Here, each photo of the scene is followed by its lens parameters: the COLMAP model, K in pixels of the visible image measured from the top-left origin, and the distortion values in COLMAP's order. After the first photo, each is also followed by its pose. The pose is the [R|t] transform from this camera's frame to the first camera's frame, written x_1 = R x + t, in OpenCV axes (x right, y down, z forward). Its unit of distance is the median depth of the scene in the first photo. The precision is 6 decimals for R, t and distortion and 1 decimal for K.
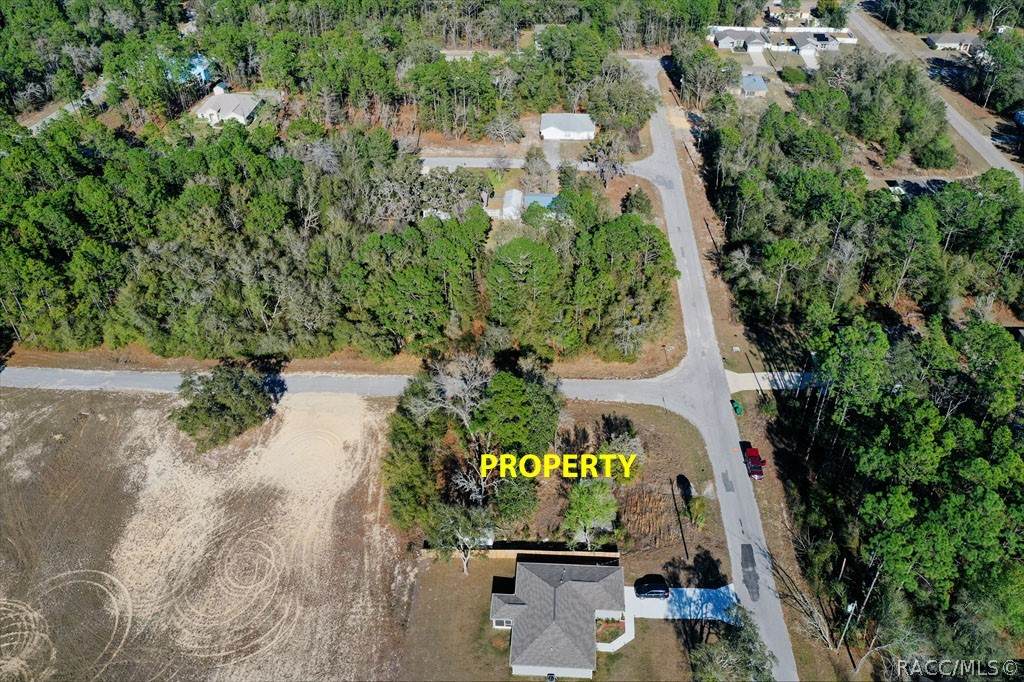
lens RADIAL K [[824.5, 0, 511.2], [0, 824.5, 341.1], [0, 0, 1]] dist [0.011517, 0.004708]
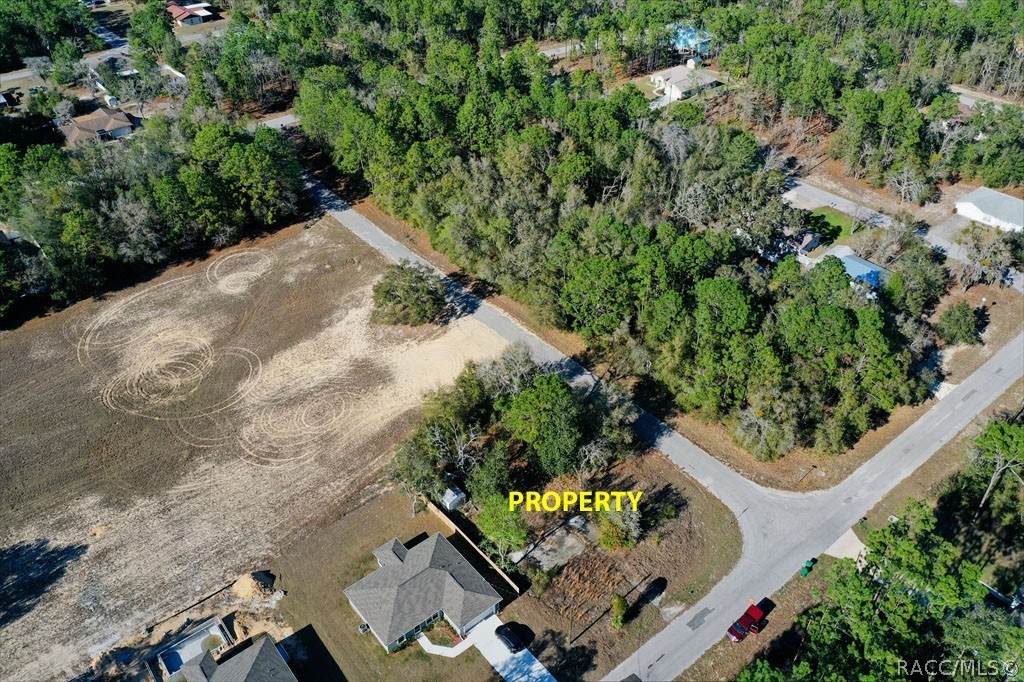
lens RADIAL K [[824.5, 0, 511.3], [0, 824.5, 341.2], [0, 0, 1]] dist [0.011517, 0.004708]
pose [[0.679585, 0.447454, -0.581333, 0.530642], [-0.439299, 0.882870, 0.166002, -0.143503], [0.587520, 0.142567, 0.796552, 0.190040]]
